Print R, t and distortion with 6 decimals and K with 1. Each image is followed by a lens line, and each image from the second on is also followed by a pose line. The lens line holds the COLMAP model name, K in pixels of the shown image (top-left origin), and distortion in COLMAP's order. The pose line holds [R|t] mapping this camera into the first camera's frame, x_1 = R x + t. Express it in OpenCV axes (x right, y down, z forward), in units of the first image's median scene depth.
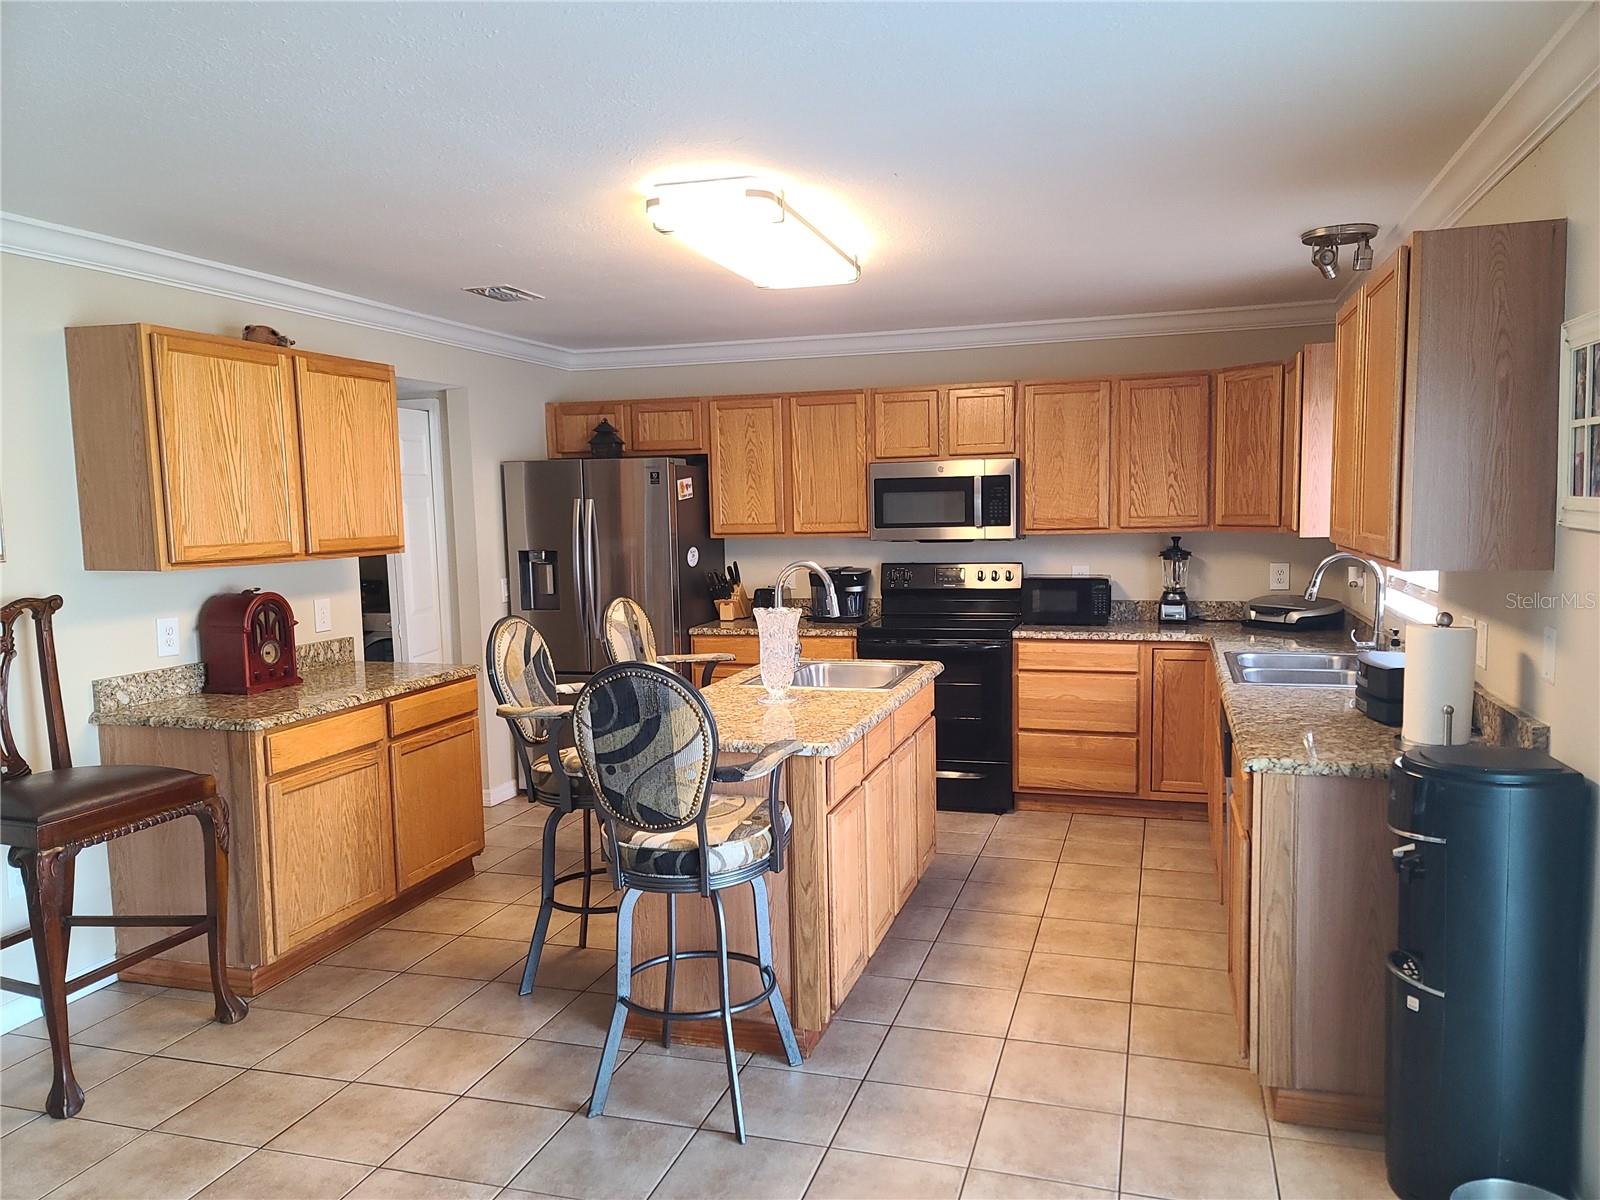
lens RADIAL K [[1181.1, 0, 807.3], [0, 1181.1, 624.4], [0, 0, 1]] dist [0.057375, 0.000042]
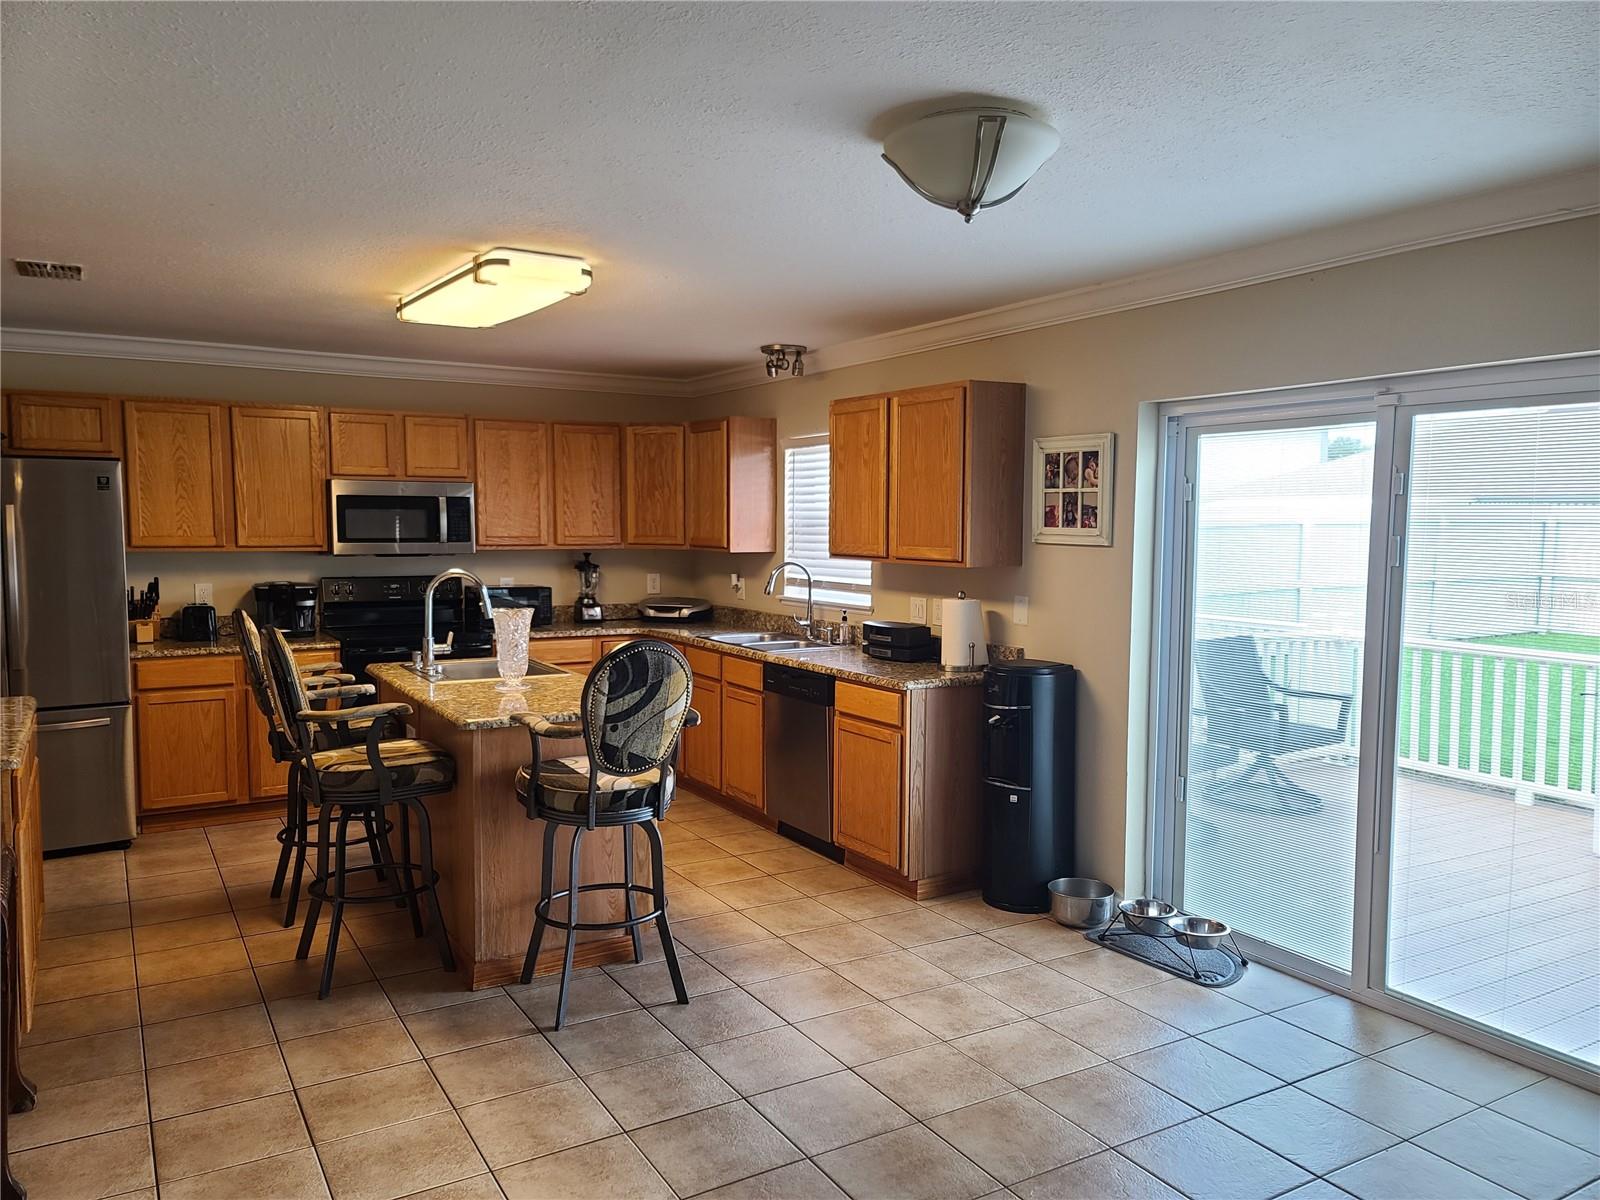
lens RADIAL K [[1184.8, 0, 825.5], [0, 1184.8, 612.8], [0, 0, 1]] dist [0.052104, 0.000950]
pose [[0.665014, -0.034170, 0.746049, -0.488401], [0.057574, 0.998326, -0.005596, 0.010640], [-0.744608, 0.046674, 0.665868, -0.006052]]
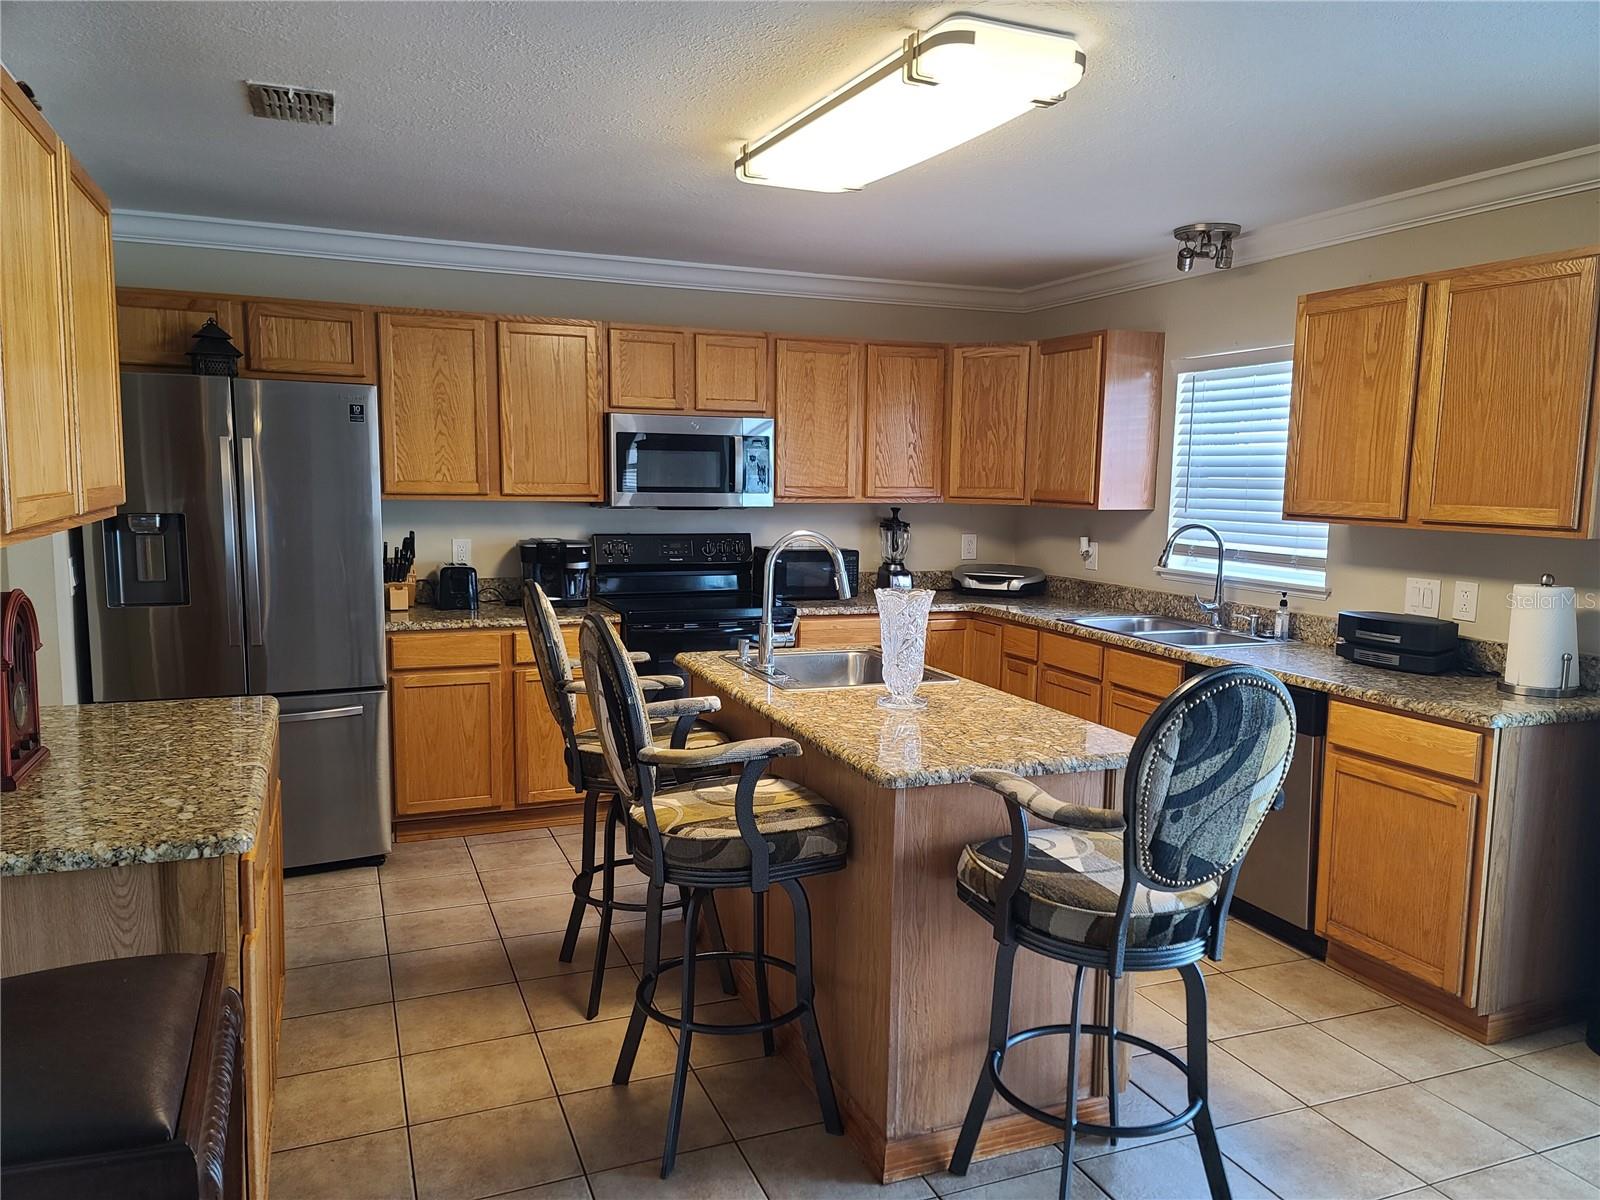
lens RADIAL K [[1184.8, 0, 825.5], [0, 1184.8, 612.8], [0, 0, 1]] dist [0.052104, 0.000950]
pose [[0.769073, -0.043154, 0.637702, -0.408023], [0.034279, 0.999067, 0.026267, -0.014823], [-0.638241, 0.001658, 0.769835, 0.293148]]
